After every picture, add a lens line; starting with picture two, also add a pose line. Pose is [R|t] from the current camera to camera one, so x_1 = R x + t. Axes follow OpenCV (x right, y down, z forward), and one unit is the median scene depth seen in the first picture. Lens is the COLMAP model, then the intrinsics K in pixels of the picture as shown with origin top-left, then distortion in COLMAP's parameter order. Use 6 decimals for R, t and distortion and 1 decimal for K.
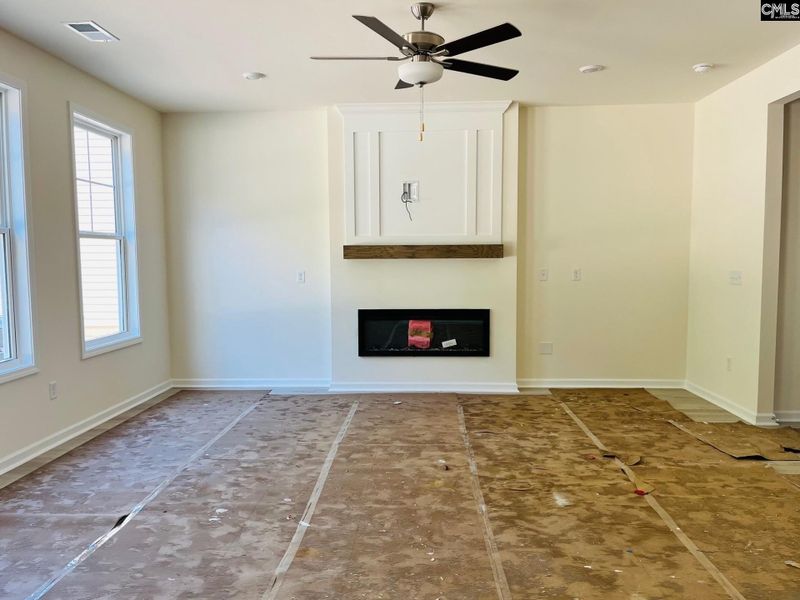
lens RADIAL K [[628.0, 0, 399.0], [0, 628.0, 302.7], [0, 0, 1]] dist [0.073865, -0.105898]
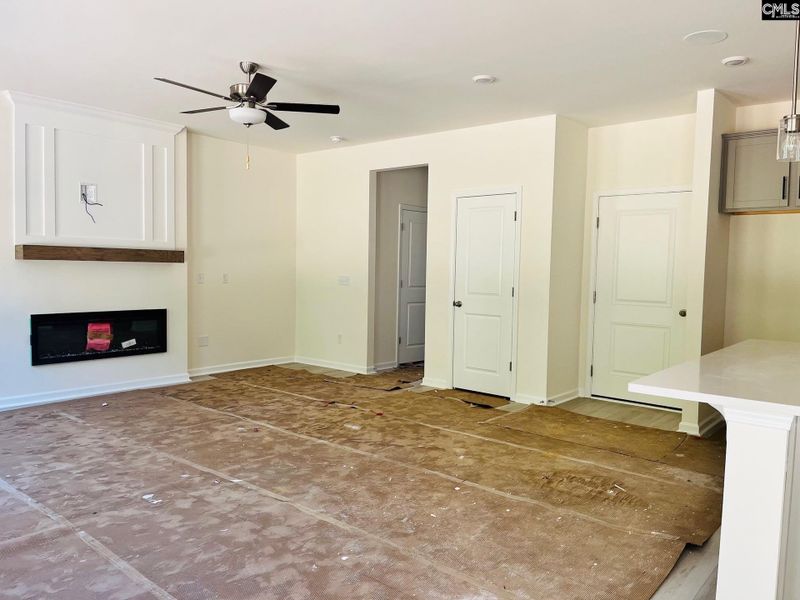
lens RADIAL K [[628.0, 0, 398.6], [0, 628.0, 302.5], [0, 0, 1]] dist [0.073865, -0.105898]
pose [[0.592537, -0.026666, 0.805102, -0.696516], [0.037400, 0.999285, 0.005572, 0.010986], [-0.804675, 0.026809, 0.593111, 0.019026]]
